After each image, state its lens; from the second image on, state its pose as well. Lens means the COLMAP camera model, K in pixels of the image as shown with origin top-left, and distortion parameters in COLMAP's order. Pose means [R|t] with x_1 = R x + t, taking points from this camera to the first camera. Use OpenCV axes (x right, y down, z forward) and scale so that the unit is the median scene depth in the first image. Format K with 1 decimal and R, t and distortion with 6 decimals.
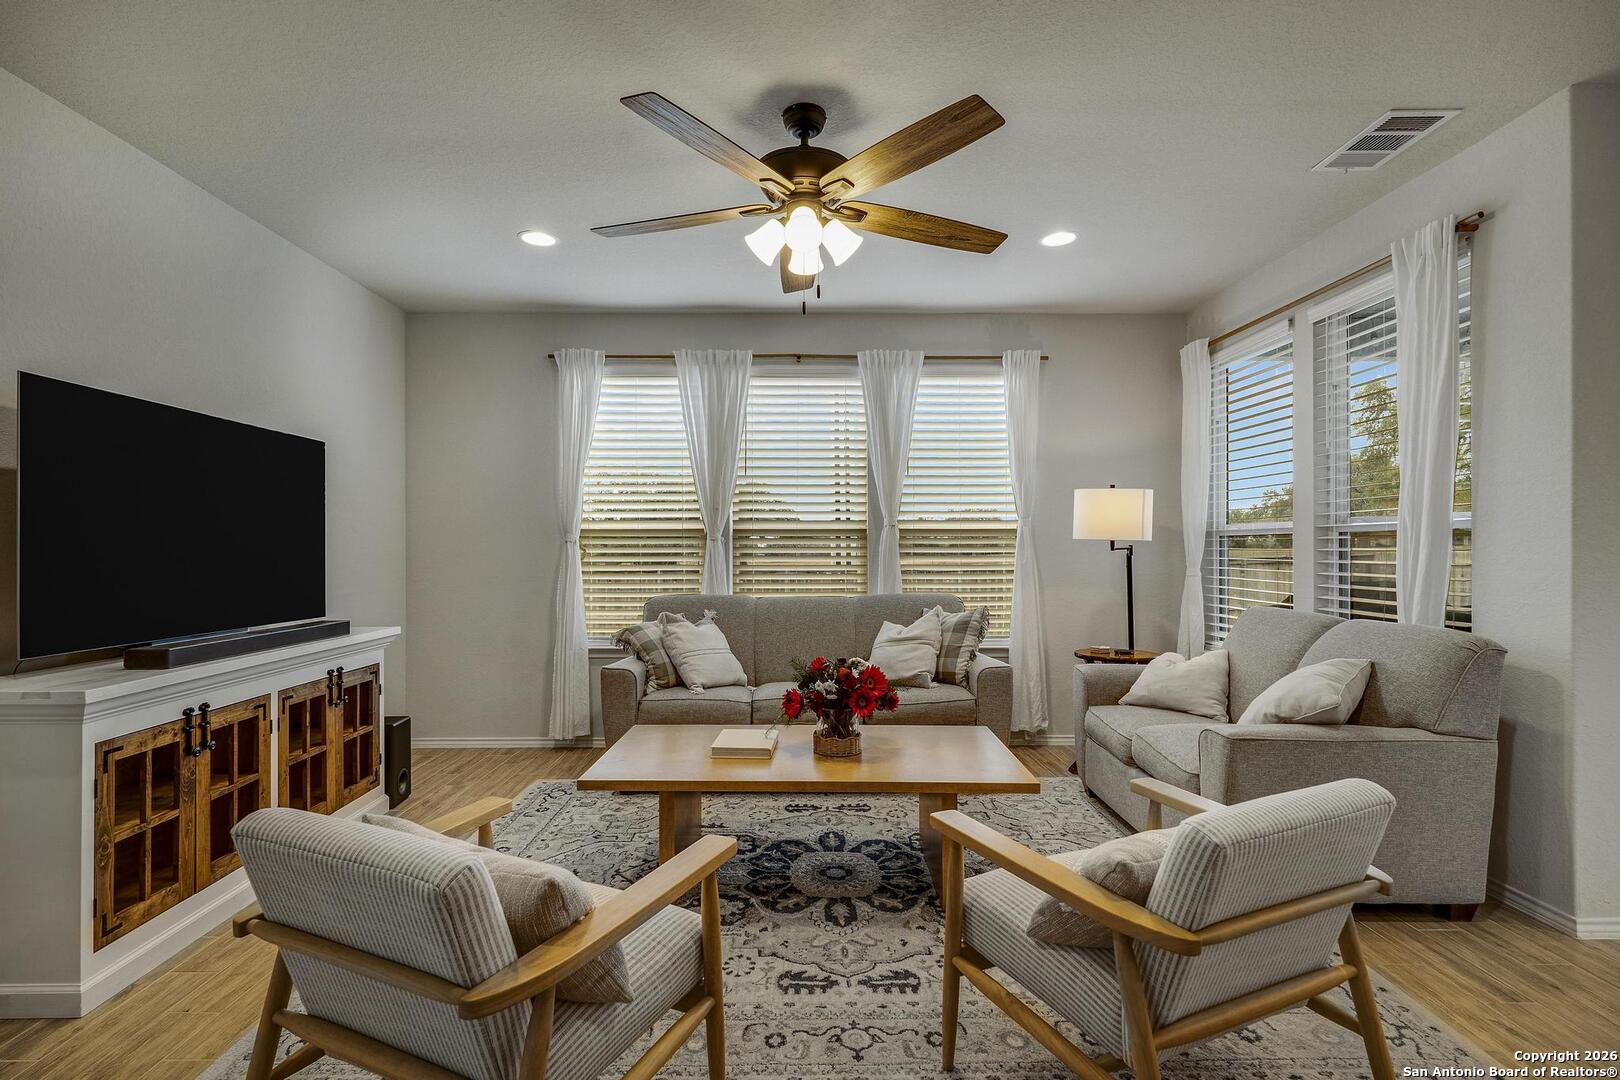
lens RADIAL K [[774.4, 0, 803.3], [0, 774.4, 546.2], [0, 0, 1]] dist [-0.003135, 0.000944]
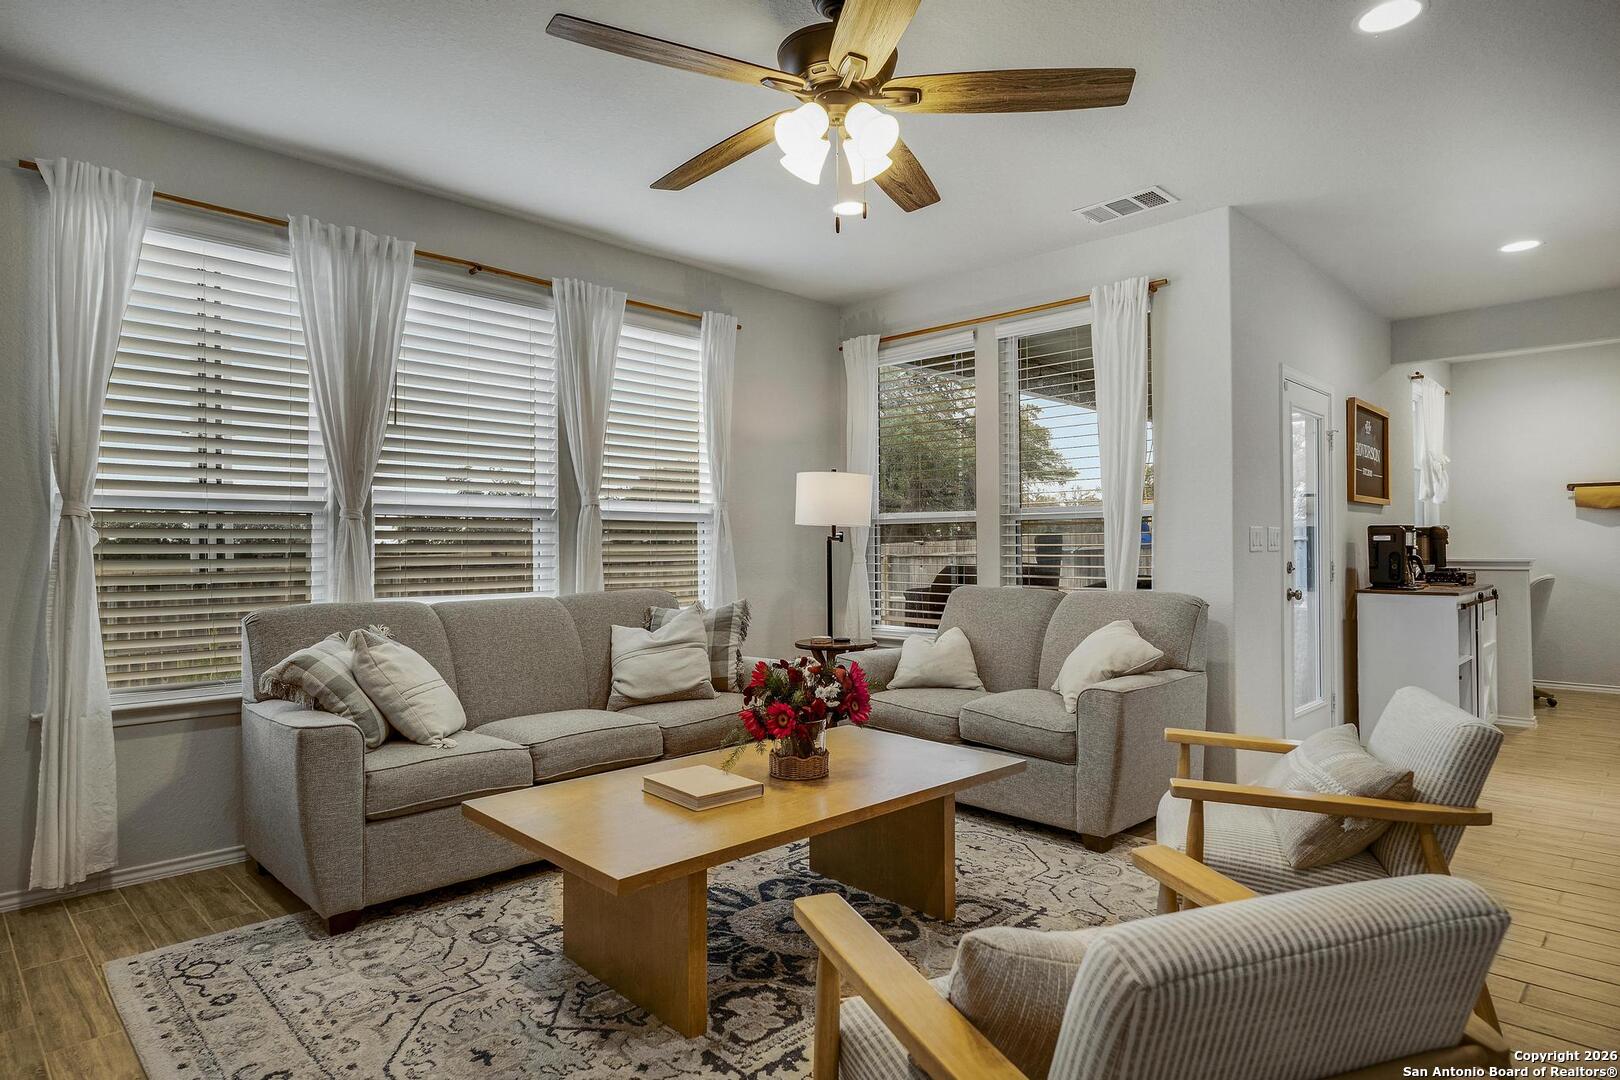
lens RADIAL K [[895.3, 0, 809.4], [0, 895.3, 534.2], [0, 0, 1]] dist [-0.005434, 0.000935]
pose [[0.713245, 0.008693, 0.700861, -0.496496], [0.002699, 0.999882, -0.015149, 0.022843], [-0.700910, 0.012697, 0.713137, 0.261648]]
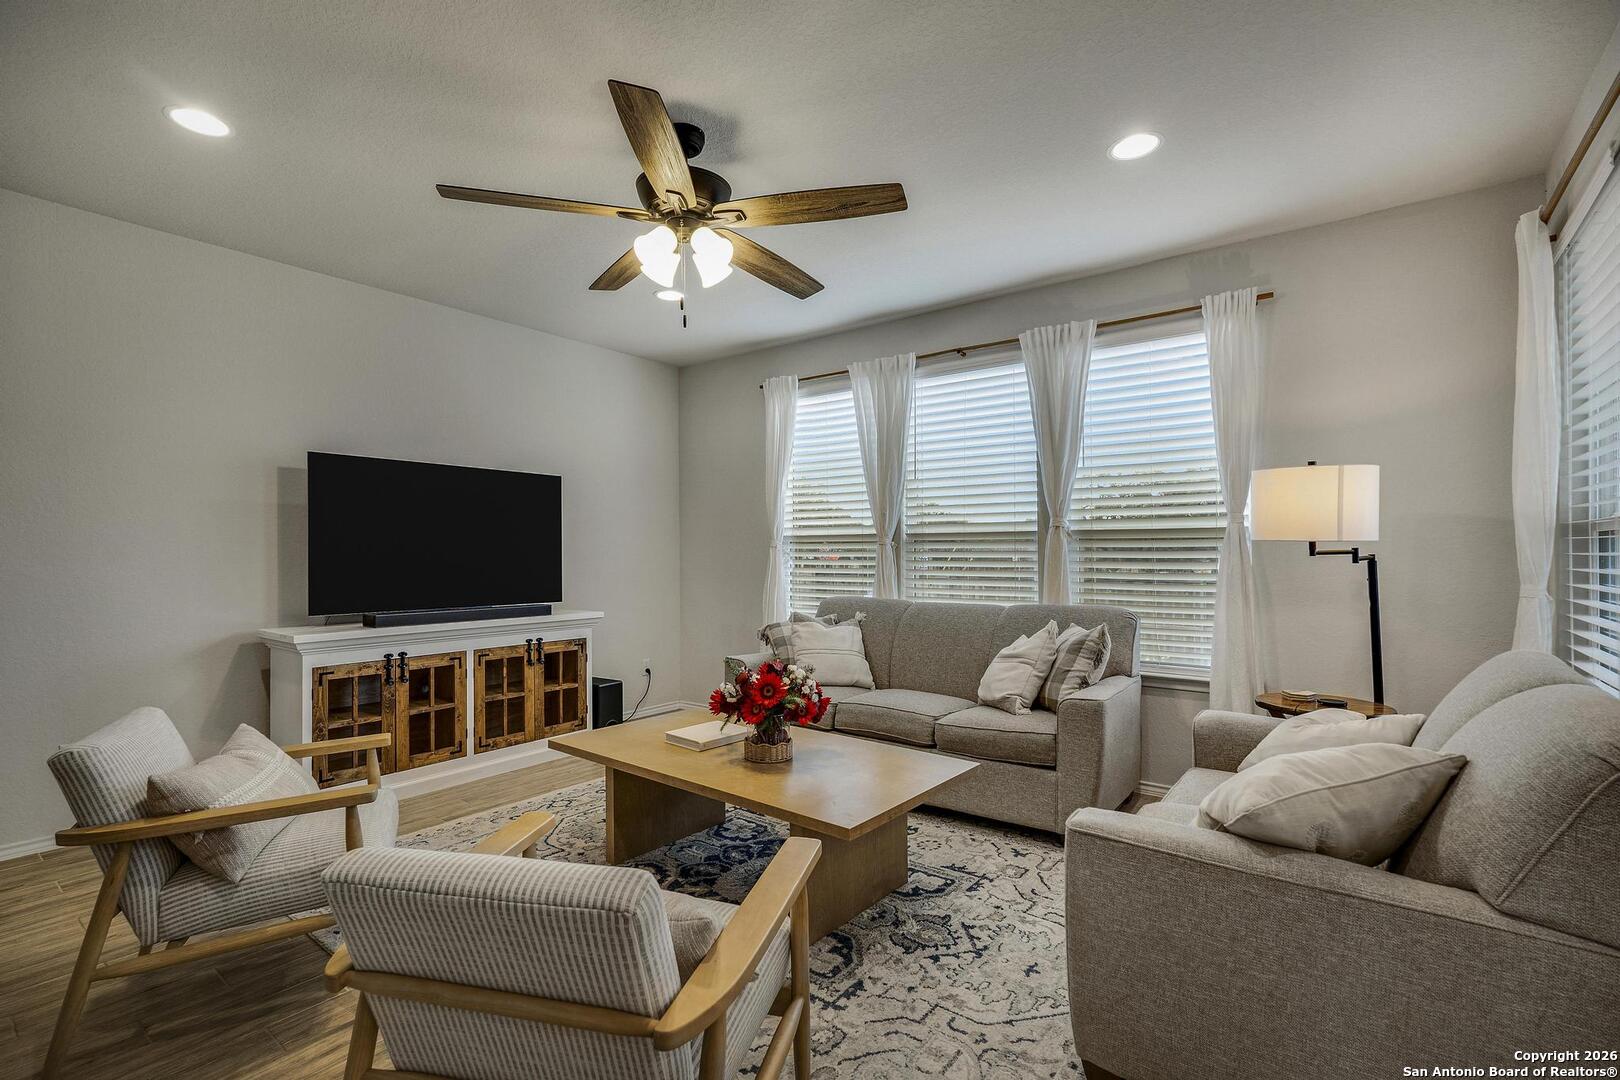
lens RADIAL K [[730.1, 0, 806.8], [0, 730.1, 555.0], [0, 0, 1]] dist [-0.002944, 0.000673]
pose [[0.787932, 0.002087, -0.615758, 0.537452], [0.001594, 0.999984, 0.005428, 0.000672], [0.615760, -0.005259, 0.787916, 0.240372]]
